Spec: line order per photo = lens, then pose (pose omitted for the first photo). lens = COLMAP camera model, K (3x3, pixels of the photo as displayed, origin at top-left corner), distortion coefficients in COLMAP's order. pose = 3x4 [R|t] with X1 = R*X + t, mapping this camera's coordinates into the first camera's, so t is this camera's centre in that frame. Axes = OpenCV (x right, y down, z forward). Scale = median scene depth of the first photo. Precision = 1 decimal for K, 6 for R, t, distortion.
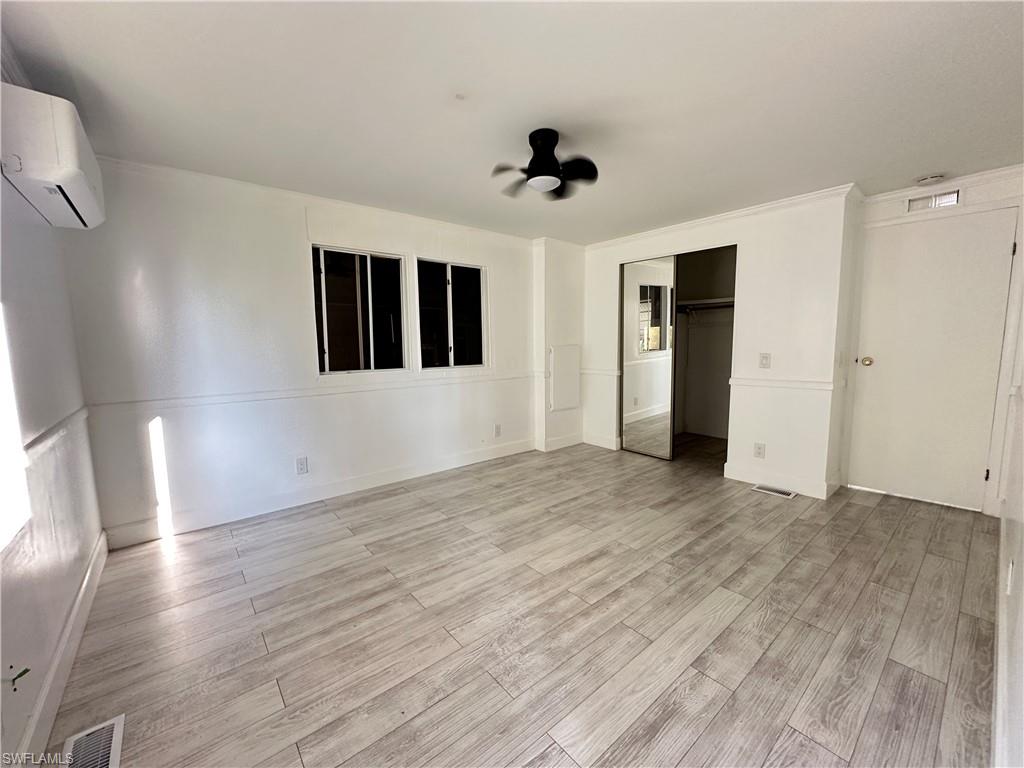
lens RADIAL K [[407.5, 0, 512.2], [0, 407.5, 386.2], [0, 0, 1]] dist [-0.007238, 0.001123]
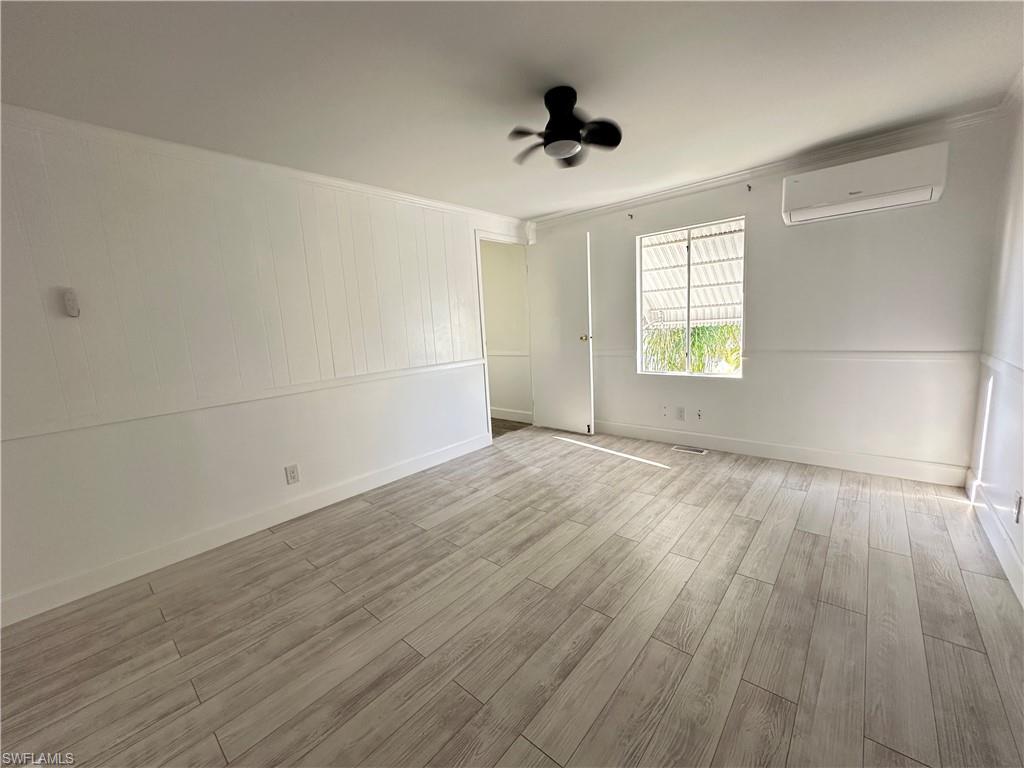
lens RADIAL K [[407.5, 0, 511.7], [0, 407.5, 380.7], [0, 0, 1]] dist [-0.007238, 0.001123]
pose [[-0.985347, 0.090433, -0.144612, 0.387015], [0.052157, 0.967012, 0.249334, -0.238178], [0.162390, 0.238138, -0.957559, 2.074866]]
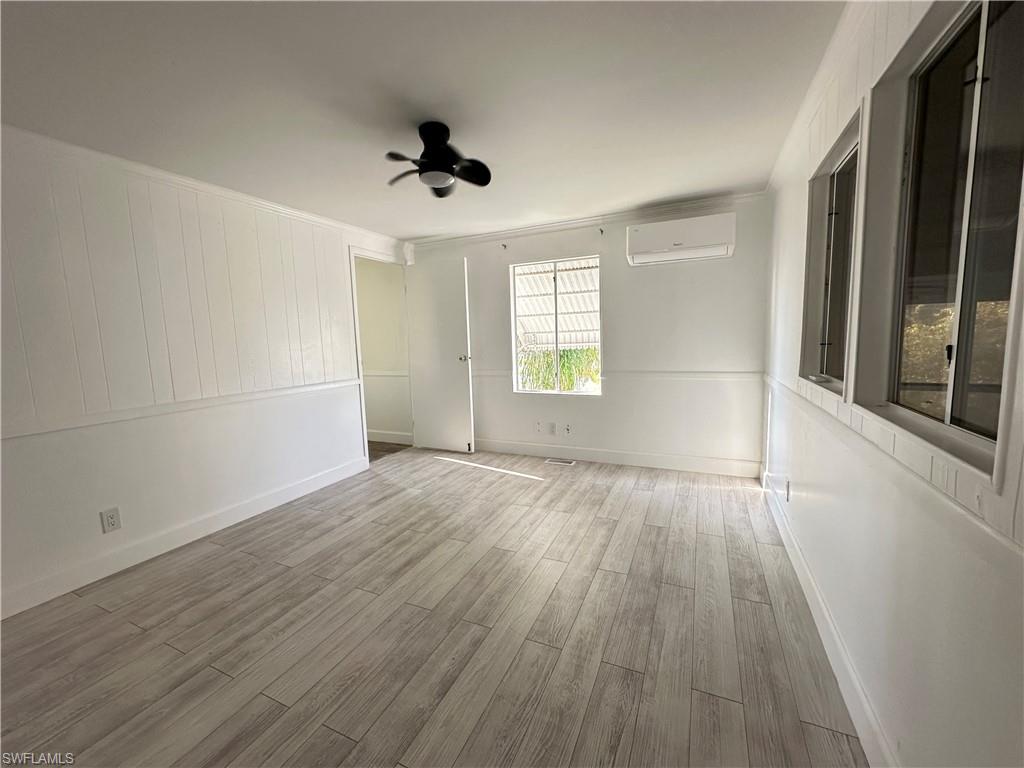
lens RADIAL K [[407.5, 0, 512.1], [0, 407.5, 382.2], [0, 0, 1]] dist [-0.007238, 0.001123]
pose [[-0.902263, 0.088286, -0.422051, 0.383990], [-0.003234, 0.977400, 0.211371, -0.241839], [0.431174, 0.192078, -0.881587, 2.106766]]
